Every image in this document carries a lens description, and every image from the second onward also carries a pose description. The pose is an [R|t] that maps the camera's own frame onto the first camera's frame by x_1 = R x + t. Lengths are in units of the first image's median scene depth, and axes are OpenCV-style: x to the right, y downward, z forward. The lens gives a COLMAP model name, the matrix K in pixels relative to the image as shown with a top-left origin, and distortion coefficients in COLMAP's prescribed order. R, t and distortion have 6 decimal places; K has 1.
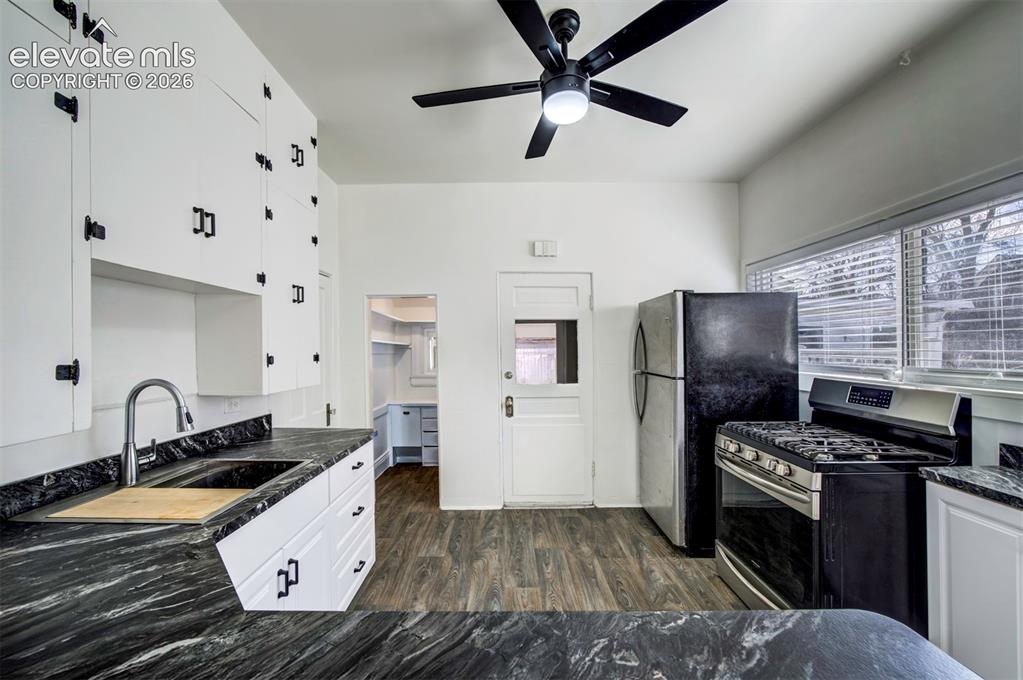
lens RADIAL K [[388.3, 0, 508.9], [0, 388.3, 346.5], [0, 0, 1]] dist [-0.014262, 0.000349]
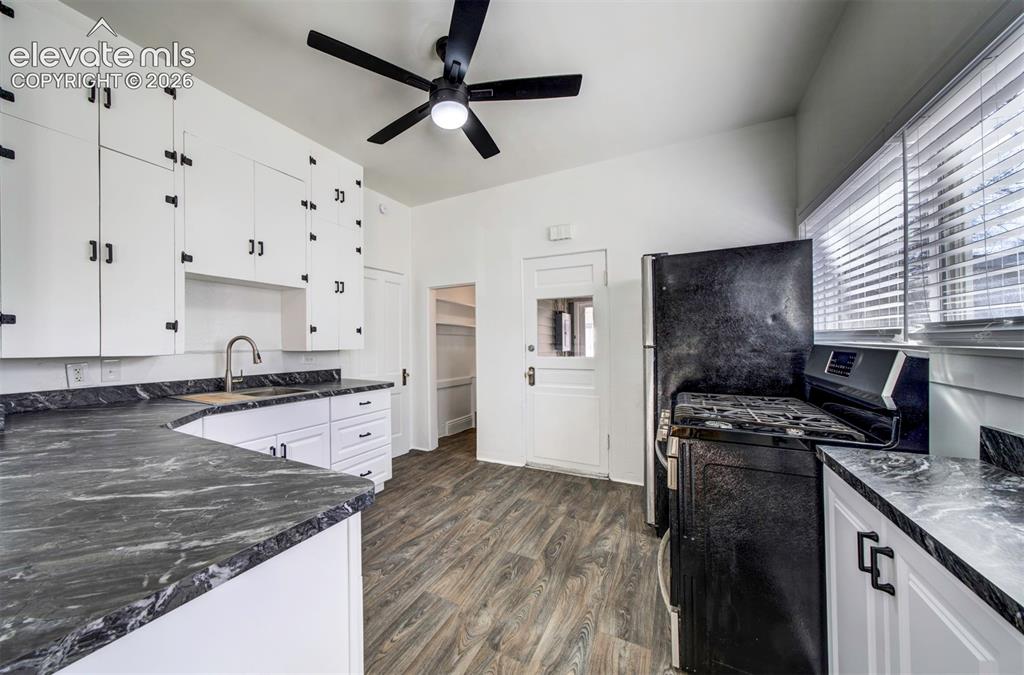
lens RADIAL K [[358.9, 0, 493.3], [0, 358.9, 341.0], [0, 0, 1]] dist [-0.022356, 0.000045]
pose [[0.880329, -0.006428, -0.474320, 0.642216], [0.007657, 0.999970, 0.000661, 0.077937], [0.474302, -0.004214, 0.880352, 0.058029]]
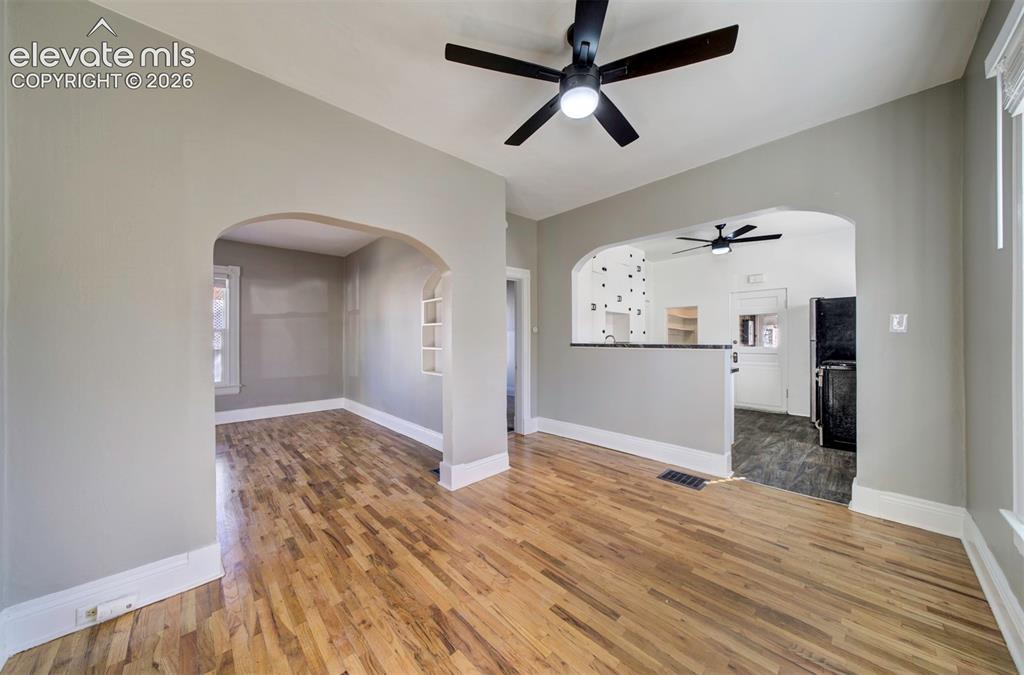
lens RADIAL K [[343.4, 0, 517.7], [0, 343.4, 341.3], [0, 0, 1]] dist [0.000264, 0.000000]
pose [[0.690578, 0.005910, -0.723234, 0.833795], [-0.000247, 0.999968, 0.007935, 0.086048], [0.723258, -0.005302, 0.690558, -1.721243]]
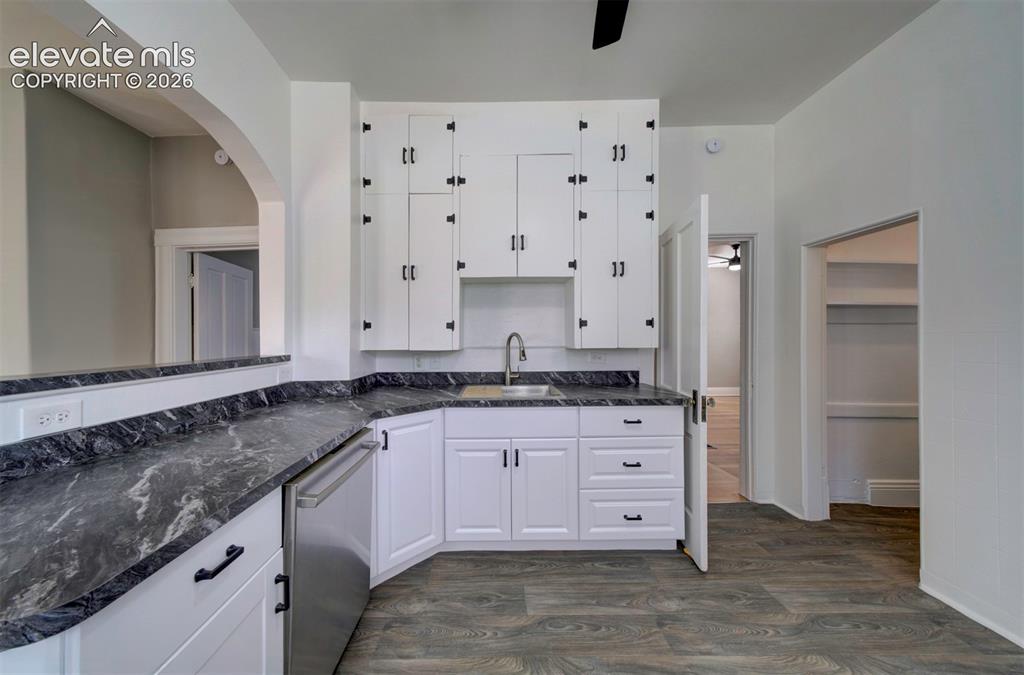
lens RADIAL K [[350.2, 0, 492.0], [0, 350.2, 340.7], [0, 0, 1]] dist [-0.020824, 0.008411]
pose [[-0.016412, 0.005275, -0.999851, 0.540587], [0.013757, 0.999893, 0.005049, 0.075683], [0.999771, -0.013672, -0.016483, 0.624723]]
